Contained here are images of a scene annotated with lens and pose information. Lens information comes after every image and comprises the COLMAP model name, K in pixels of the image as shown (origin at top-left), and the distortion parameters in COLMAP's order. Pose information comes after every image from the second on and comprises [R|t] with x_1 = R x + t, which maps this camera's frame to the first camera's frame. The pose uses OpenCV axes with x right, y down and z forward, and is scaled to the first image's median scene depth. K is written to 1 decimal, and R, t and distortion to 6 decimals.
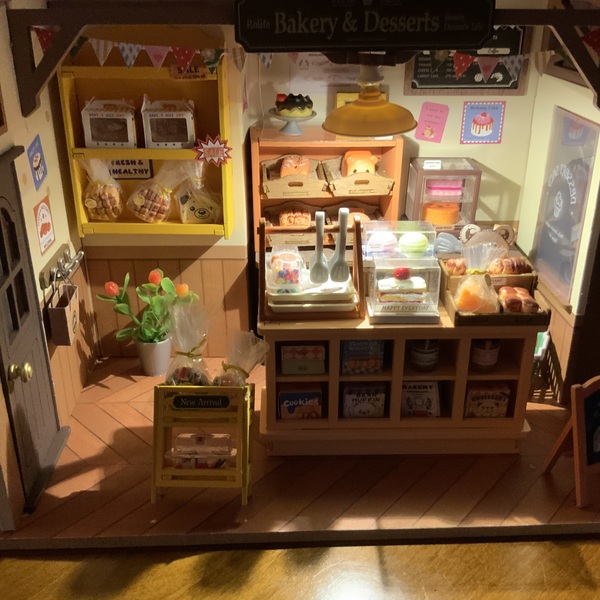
lens RADIAL K [[697.9, 0, 300.0], [0, 697.9, 300.0], [0, 0, 1]] dist [0.136213, -0.319963]
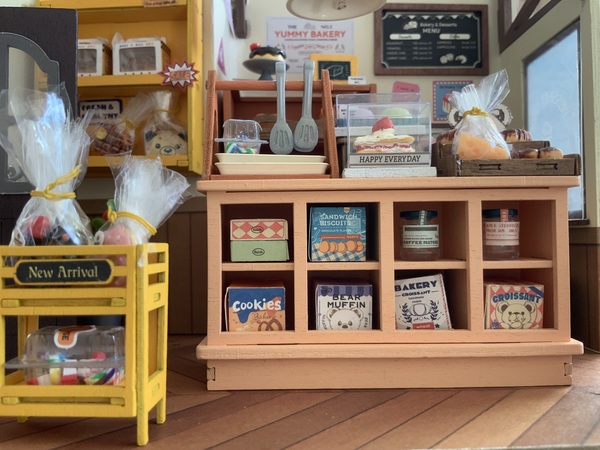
lens RADIAL K [[507.5, 0, 300.0], [0, 507.5, 225.0], [0, 0, 1]] dist [0.114974, -0.270976]
pose [[0.999707, -0.011333, -0.021370, 0.058337], [0.000976, 0.901646, -0.432475, 0.298344], [0.024170, 0.432327, 0.901393, 0.485325]]
